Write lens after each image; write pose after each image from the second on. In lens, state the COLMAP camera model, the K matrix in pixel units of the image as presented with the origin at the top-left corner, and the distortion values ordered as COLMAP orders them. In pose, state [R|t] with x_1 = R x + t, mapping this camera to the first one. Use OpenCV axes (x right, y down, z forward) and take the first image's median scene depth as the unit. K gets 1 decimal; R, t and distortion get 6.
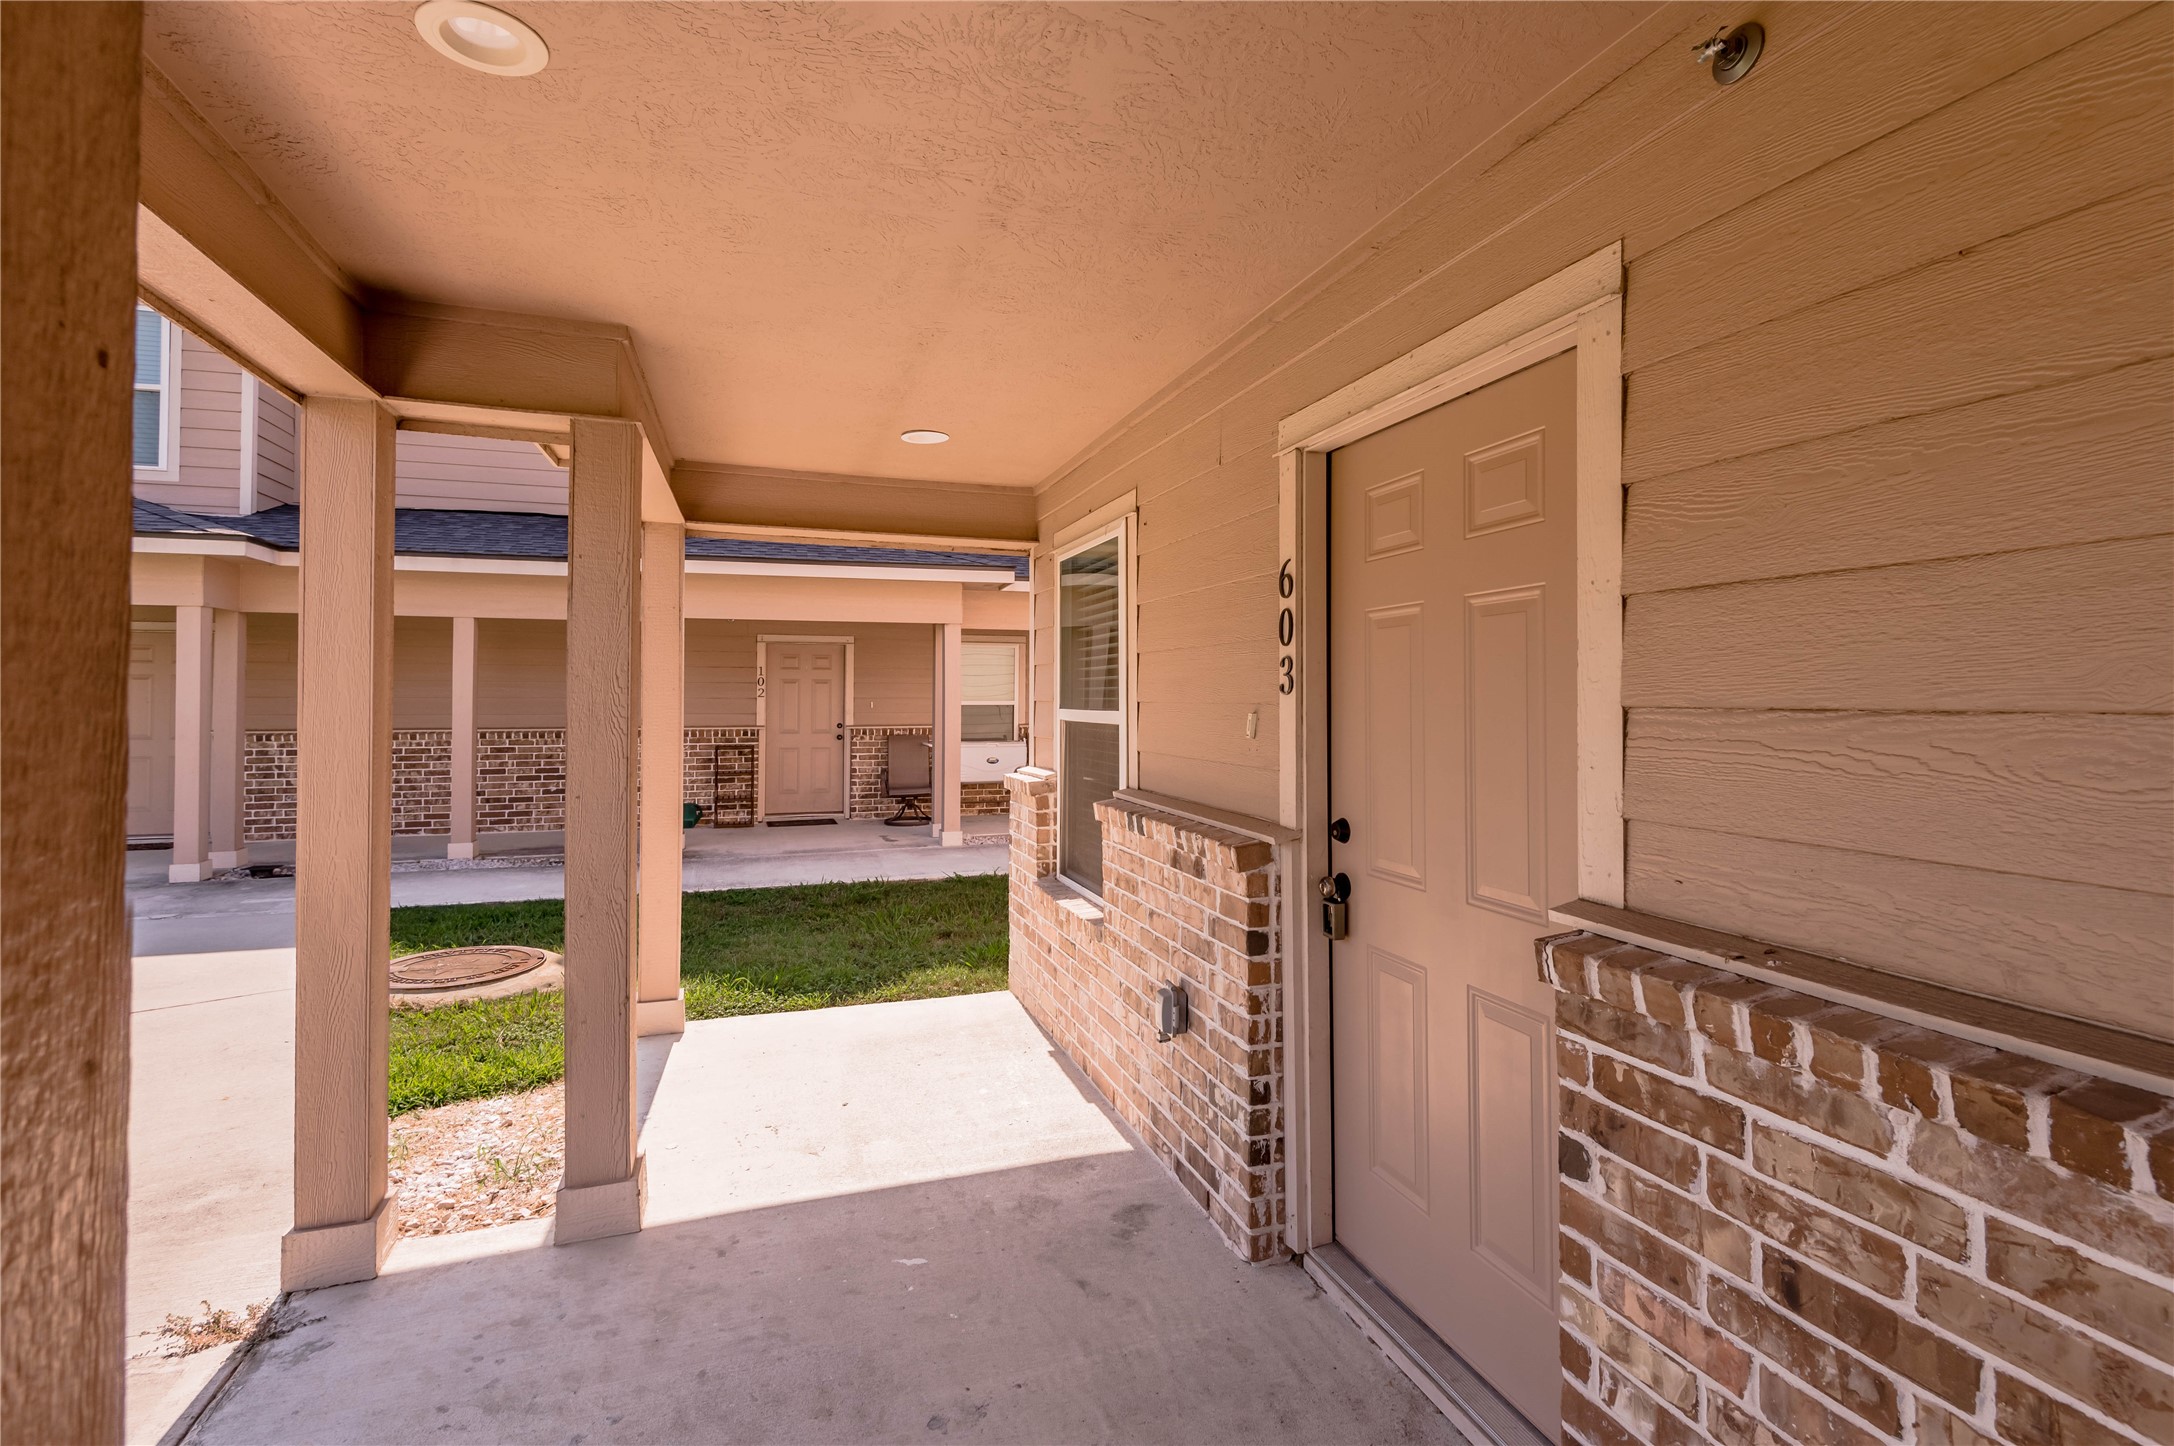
lens RADIAL K [[1018.0, 0, 1099.2], [0, 1018.0, 719.2], [0, 0, 1]] dist [0.014865, -0.011163]
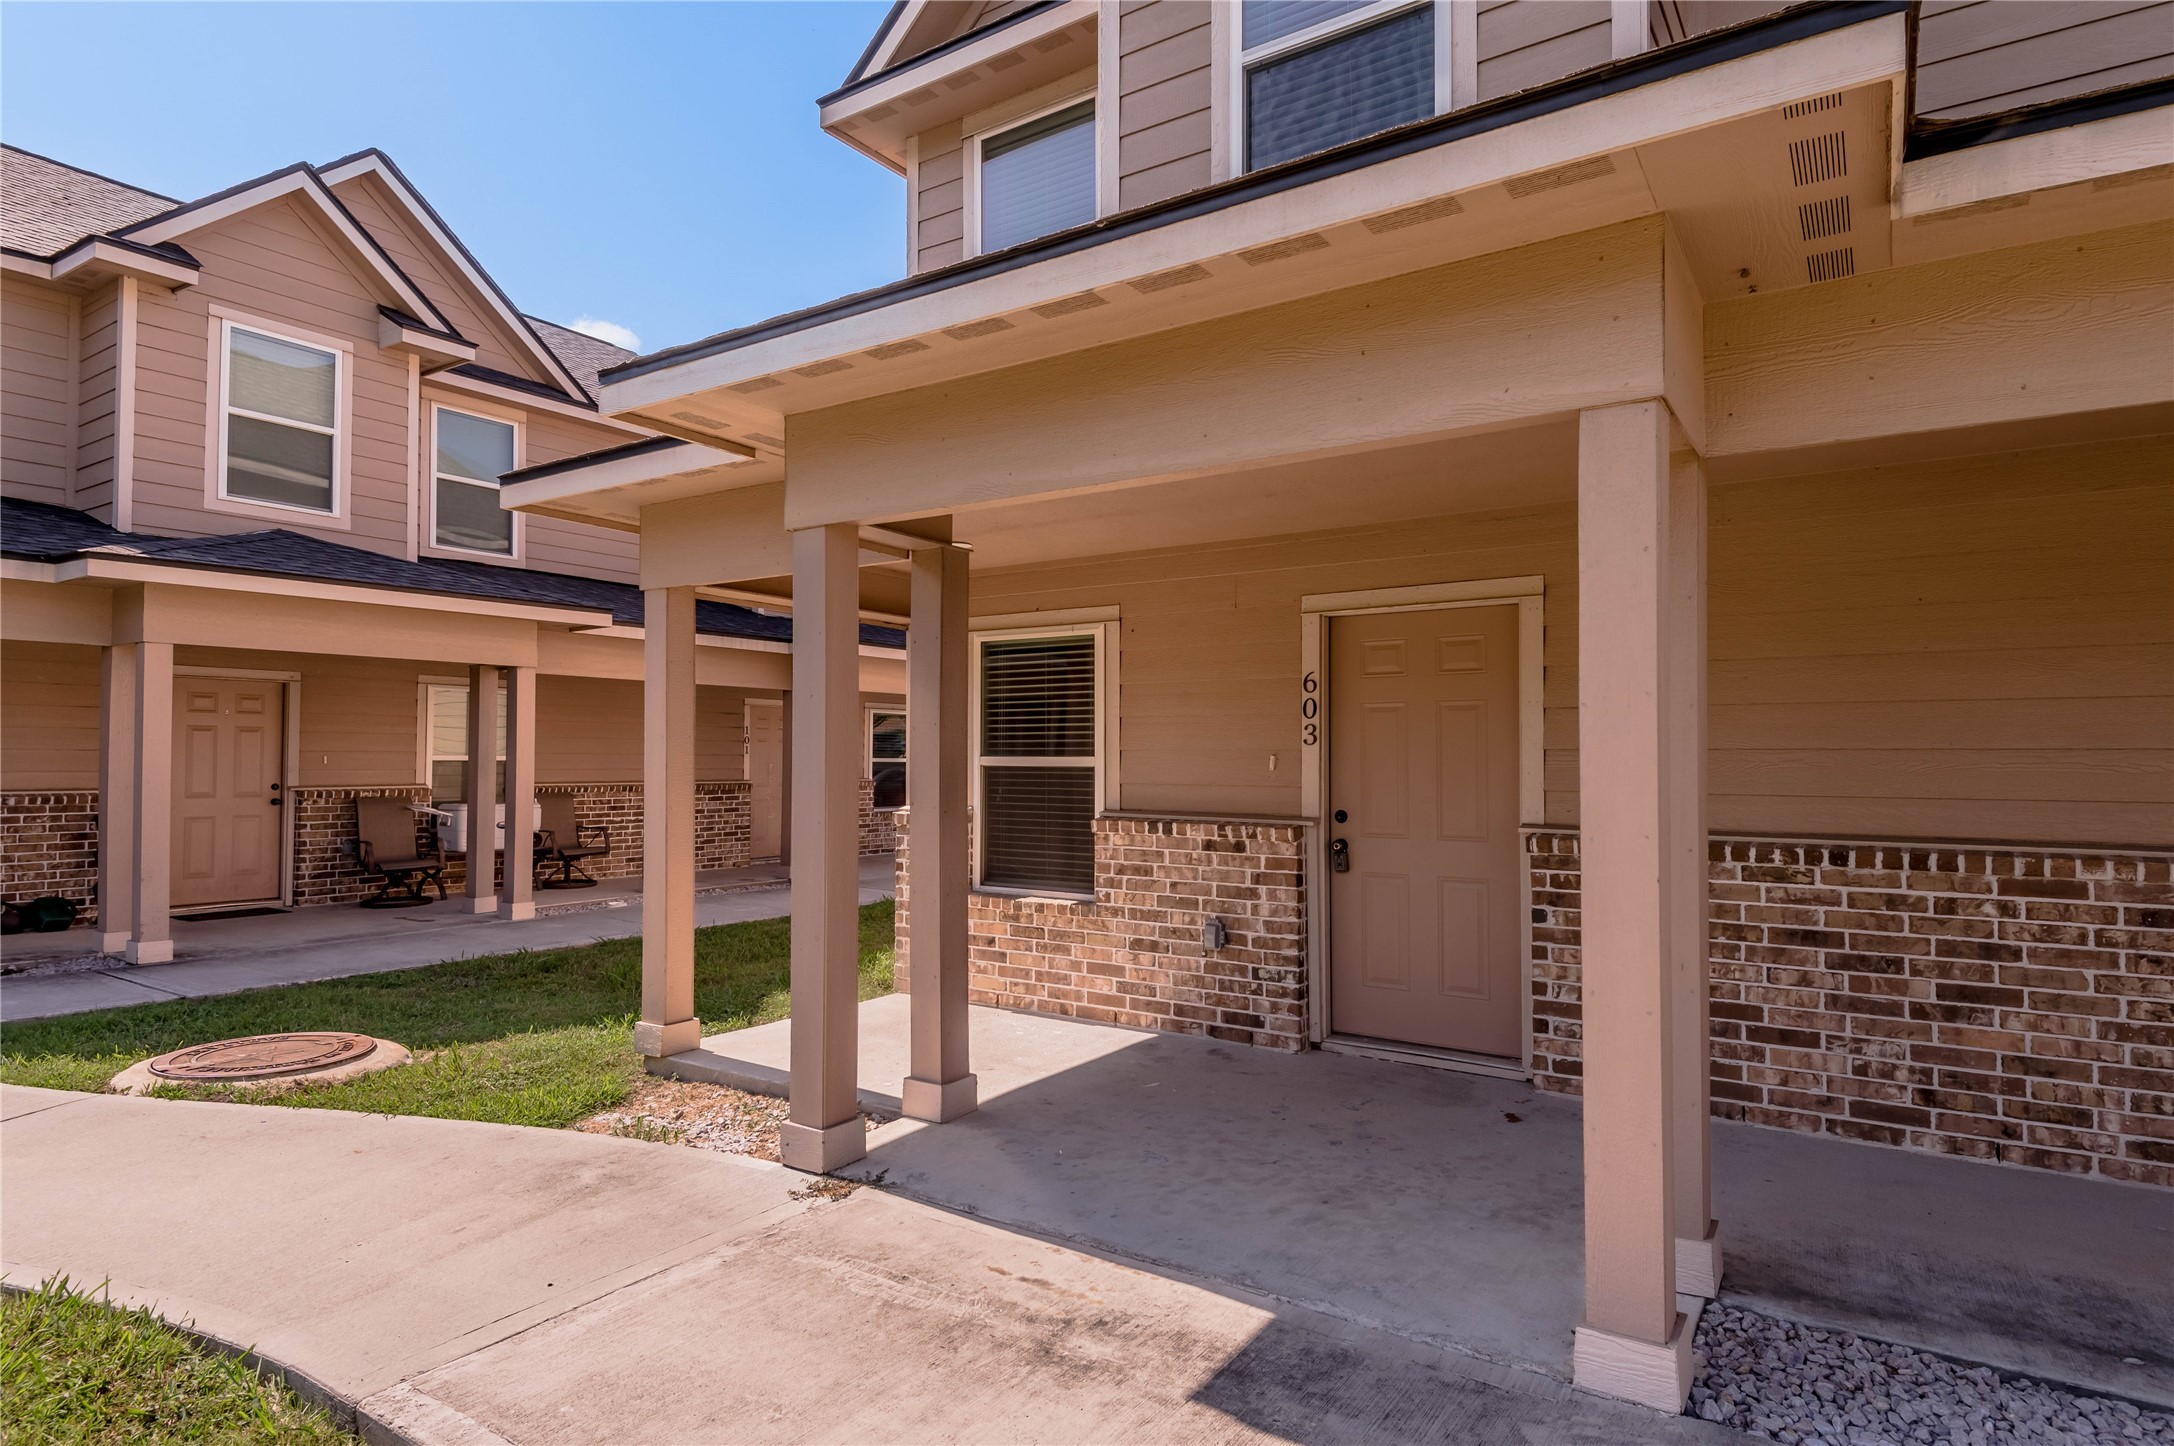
lens RADIAL K [[1183.2, 0, 1093.3], [0, 1183.2, 818.7], [0, 0, 1]] dist [0.038534, 0.000181]
pose [[0.799236, -0.030715, 0.600232, -1.410511], [0.012462, 0.999325, 0.034544, 0.029829], [-0.600888, -0.020129, 0.799080, -0.478365]]
